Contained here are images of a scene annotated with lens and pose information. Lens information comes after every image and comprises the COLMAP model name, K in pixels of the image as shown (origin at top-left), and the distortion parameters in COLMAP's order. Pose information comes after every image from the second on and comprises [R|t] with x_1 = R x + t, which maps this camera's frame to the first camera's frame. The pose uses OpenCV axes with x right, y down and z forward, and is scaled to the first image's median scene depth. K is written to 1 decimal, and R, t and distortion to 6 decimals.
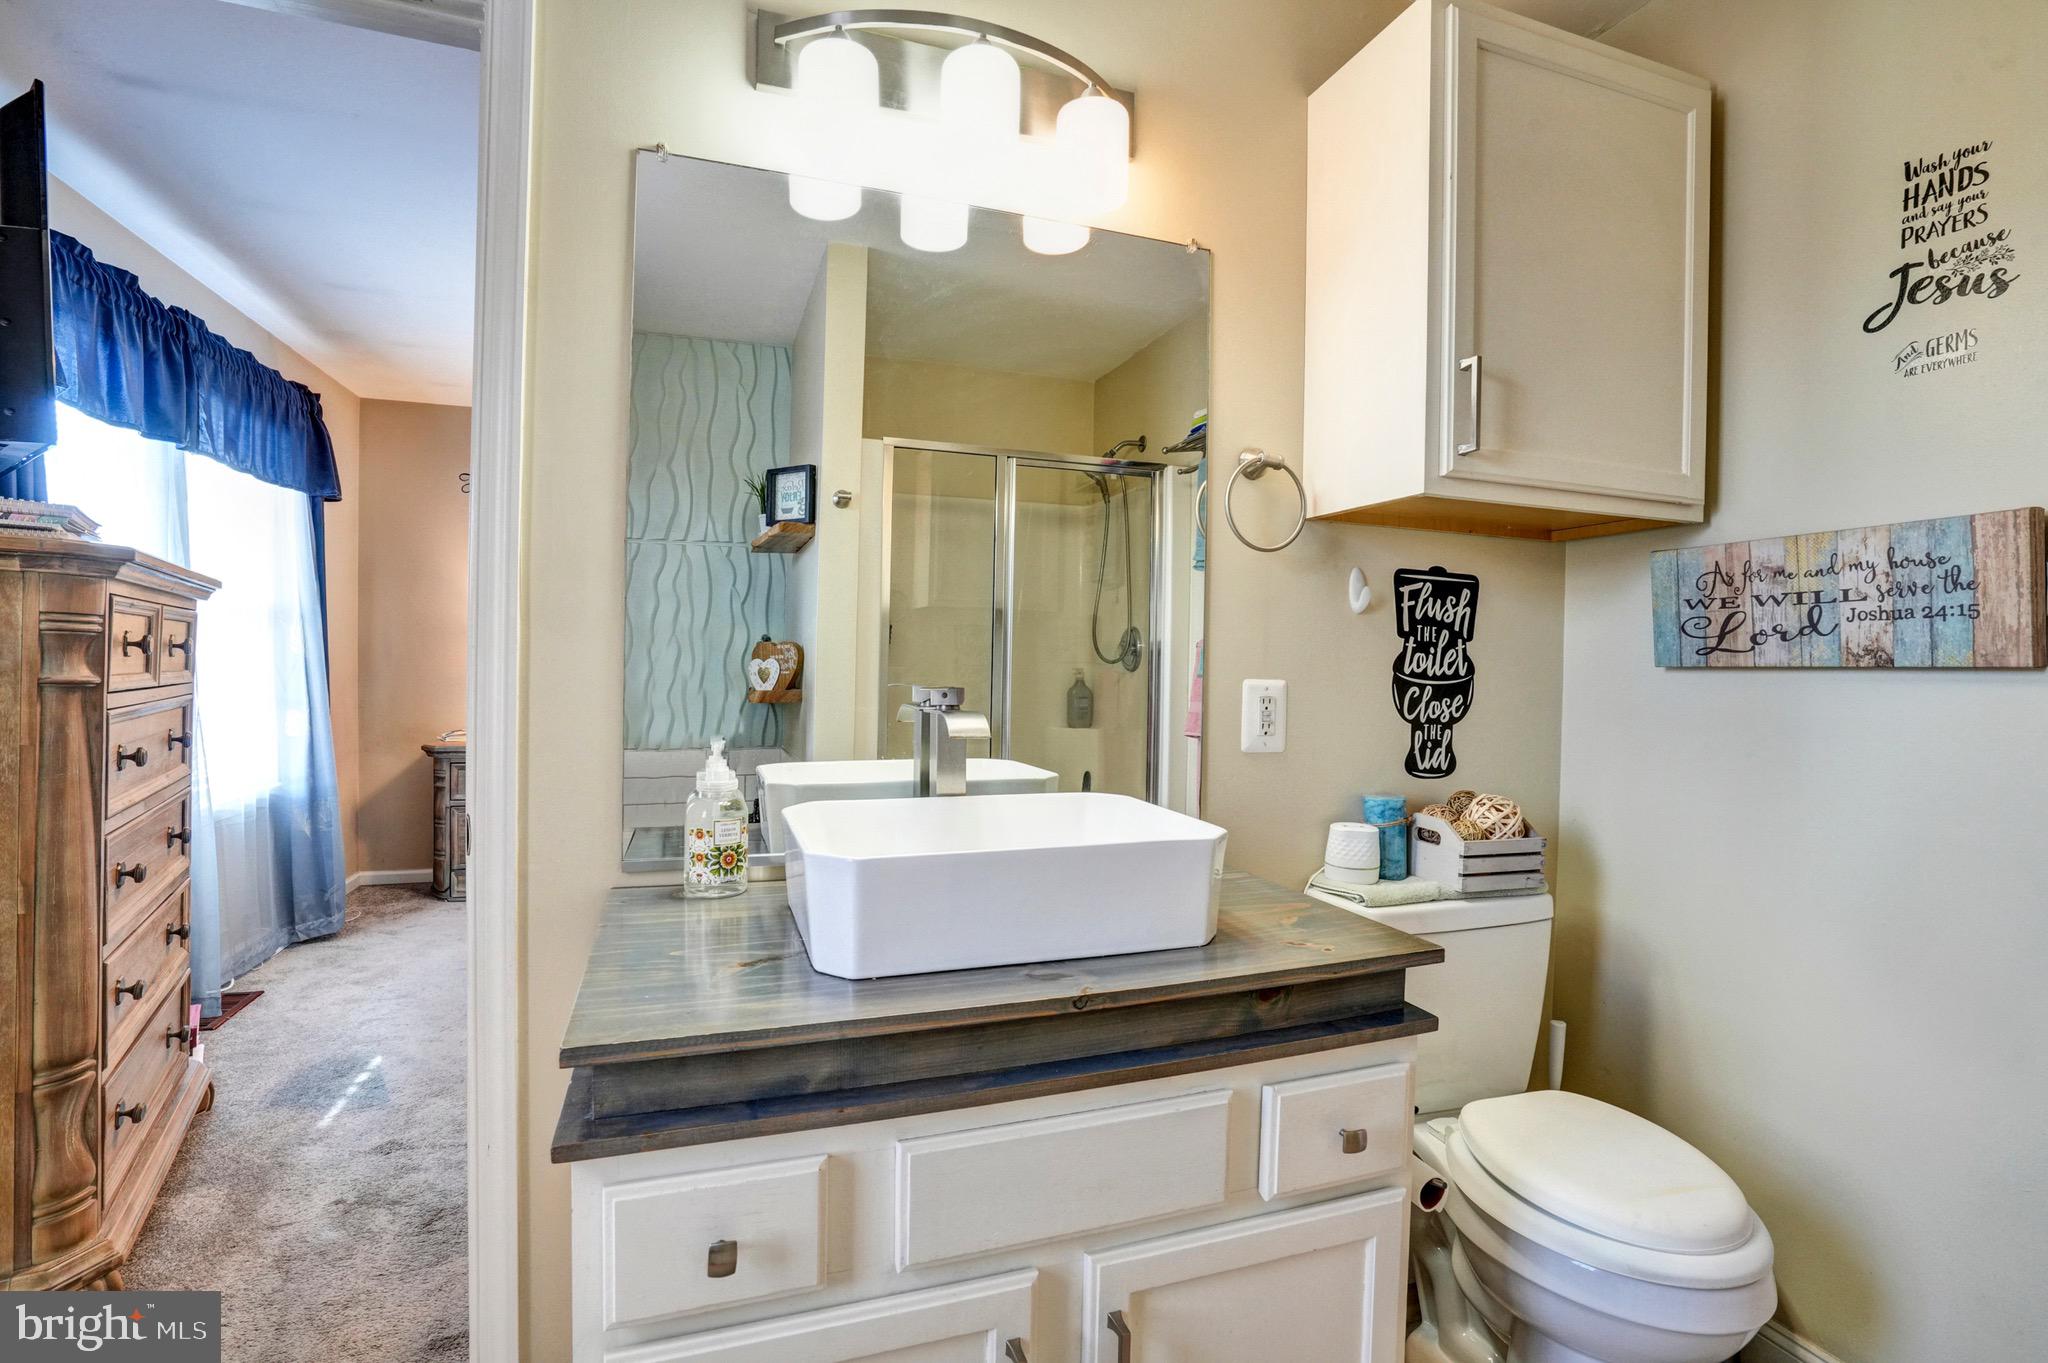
lens RADIAL K [[943.4, 0, 1024.4], [0, 943.4, 678.0], [0, 0, 1]] dist [-0.058709, 0.022037]
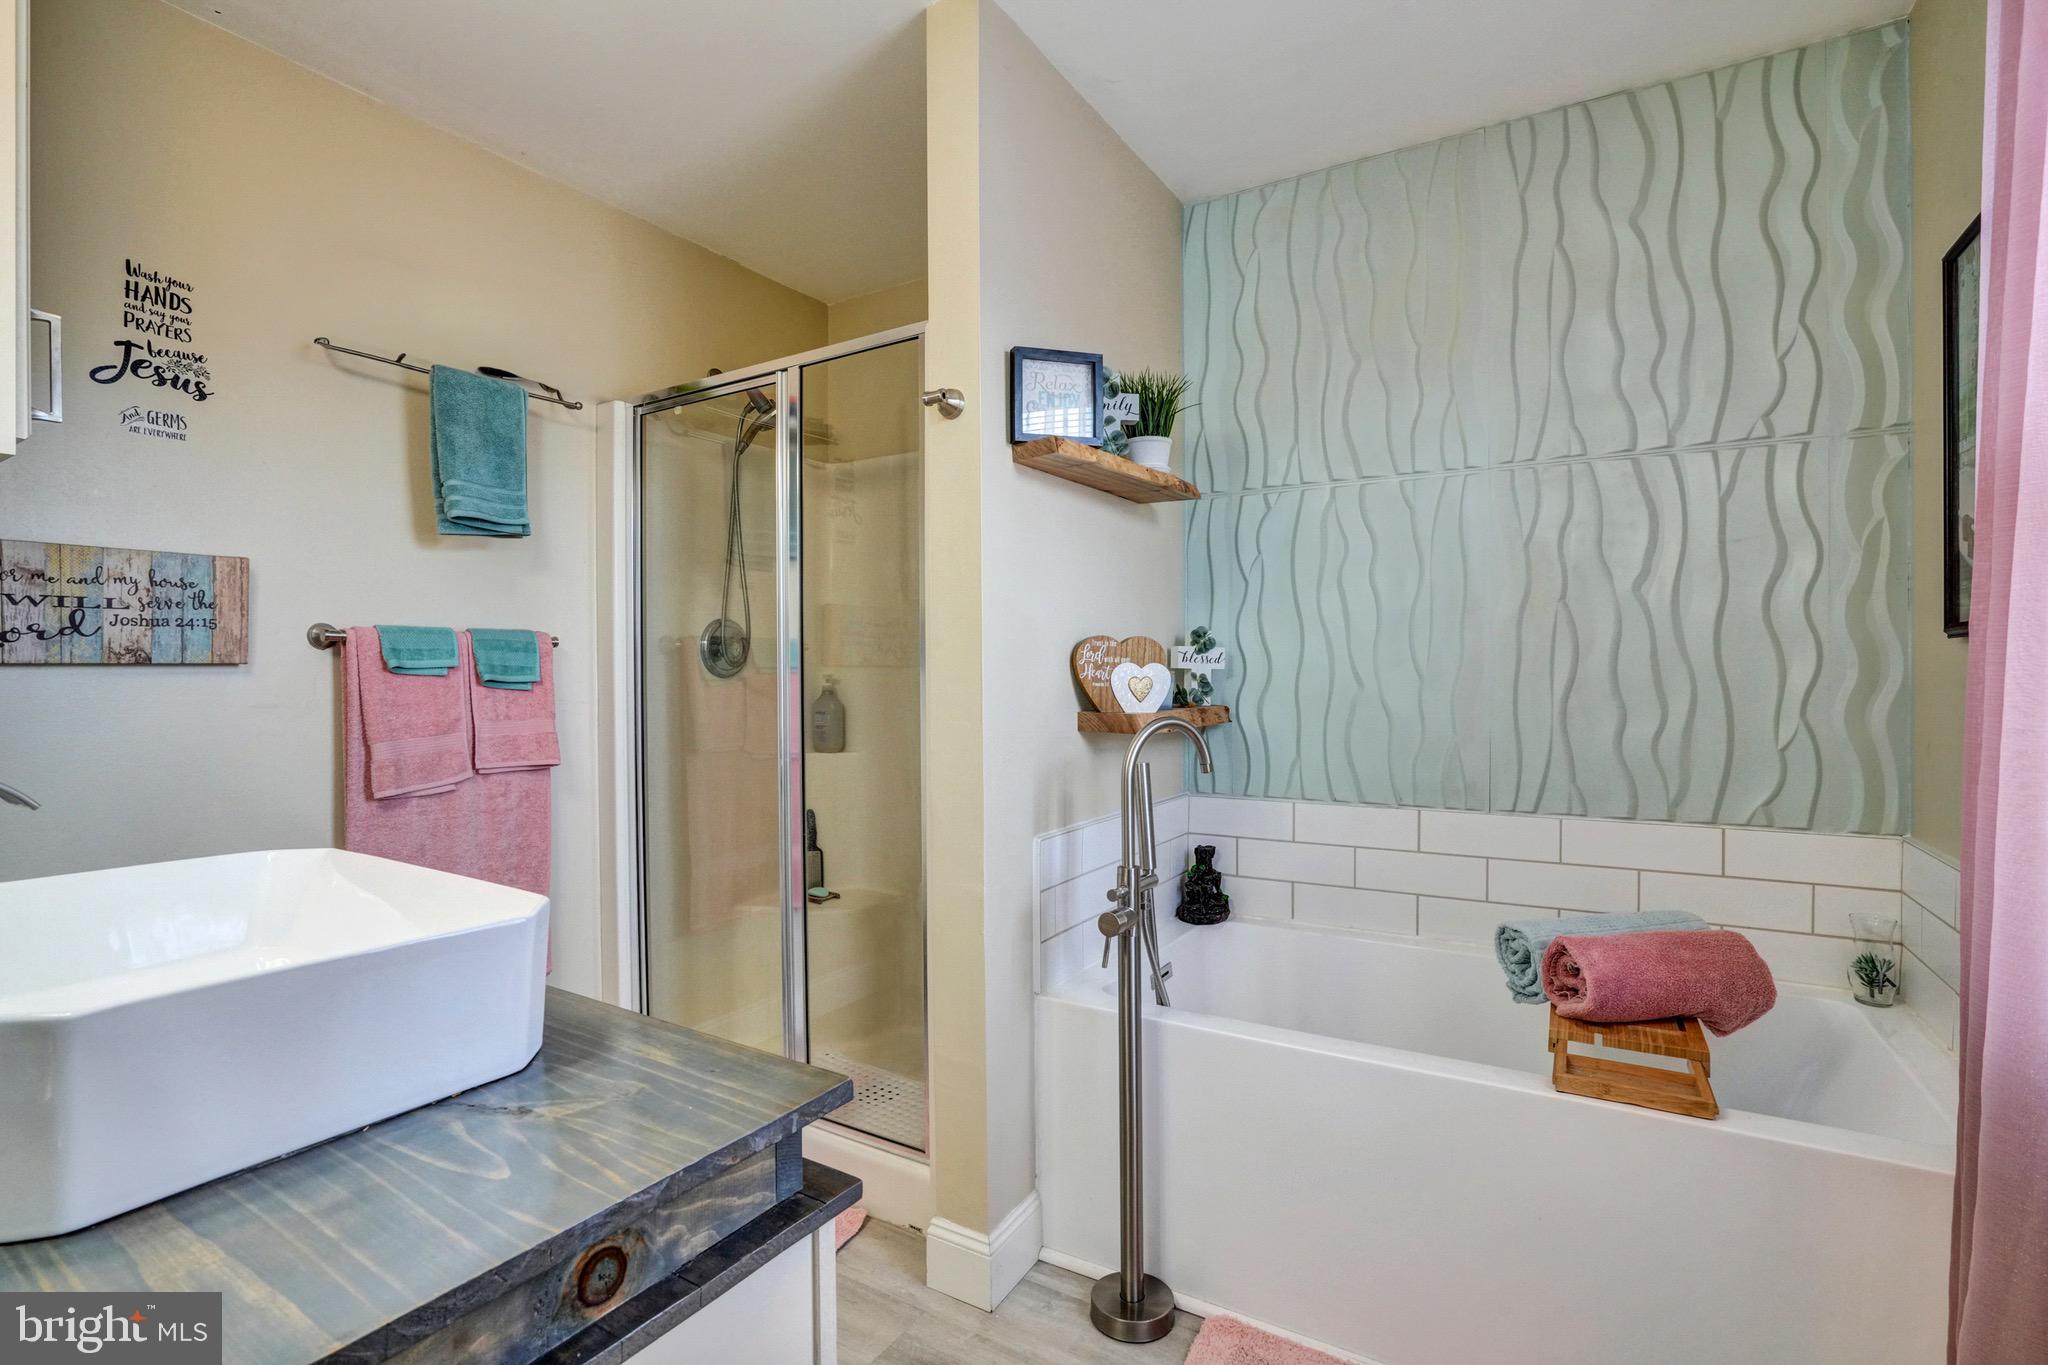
lens RADIAL K [[943.4, 0, 1024.4], [0, 943.4, 679.0], [0, 0, 1]] dist [-0.058709, 0.022037]
pose [[-0.638383, -0.017383, 0.769523, -0.788622], [0.005763, 0.999609, 0.027361, -0.018075], [-0.769697, 0.021902, -0.638033, 0.862259]]
